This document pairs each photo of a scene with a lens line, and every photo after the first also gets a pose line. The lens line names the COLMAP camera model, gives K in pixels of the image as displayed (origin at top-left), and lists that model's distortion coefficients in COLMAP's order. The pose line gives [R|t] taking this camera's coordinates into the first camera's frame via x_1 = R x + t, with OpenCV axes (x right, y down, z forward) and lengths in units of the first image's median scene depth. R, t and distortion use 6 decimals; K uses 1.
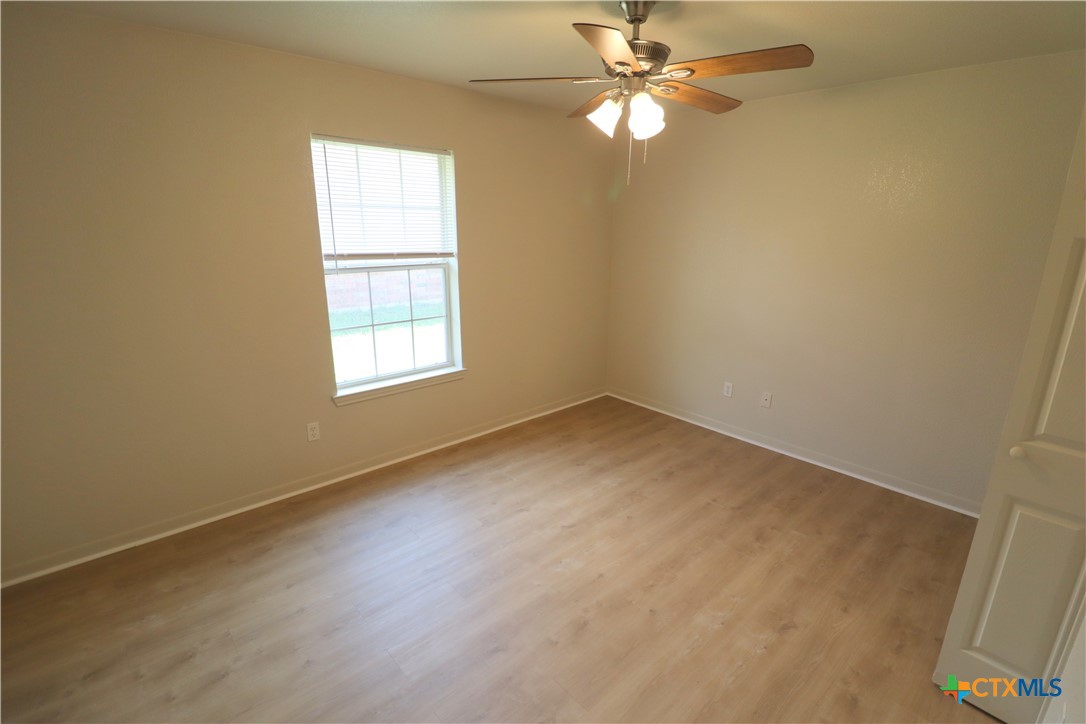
lens RADIAL K [[502.0, 0, 550.8], [0, 502.0, 363.0], [0, 0, 1]] dist [-0.013791, -0.000584]
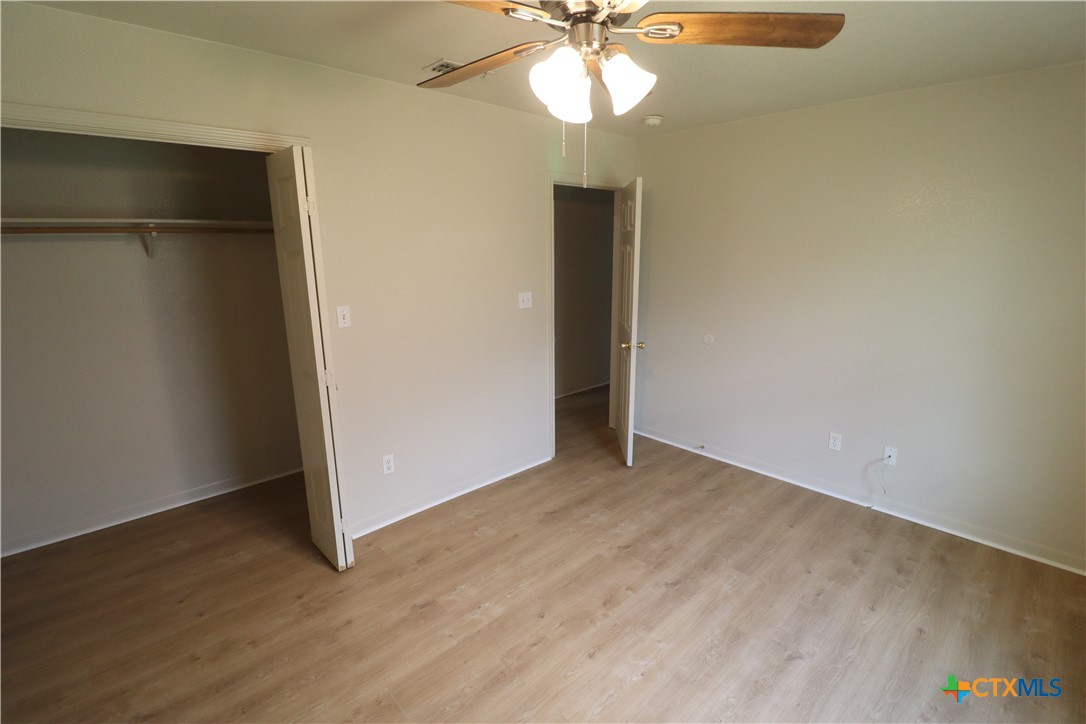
lens RADIAL K [[502.0, 0, 550.8], [0, 502.0, 363.0], [0, 0, 1]] dist [-0.013791, -0.000584]
pose [[-0.999666, -0.003944, -0.025530, 0.212557], [-0.015819, 0.874781, 0.484259, -0.464875], [0.020423, 0.484502, -0.874552, 1.658093]]
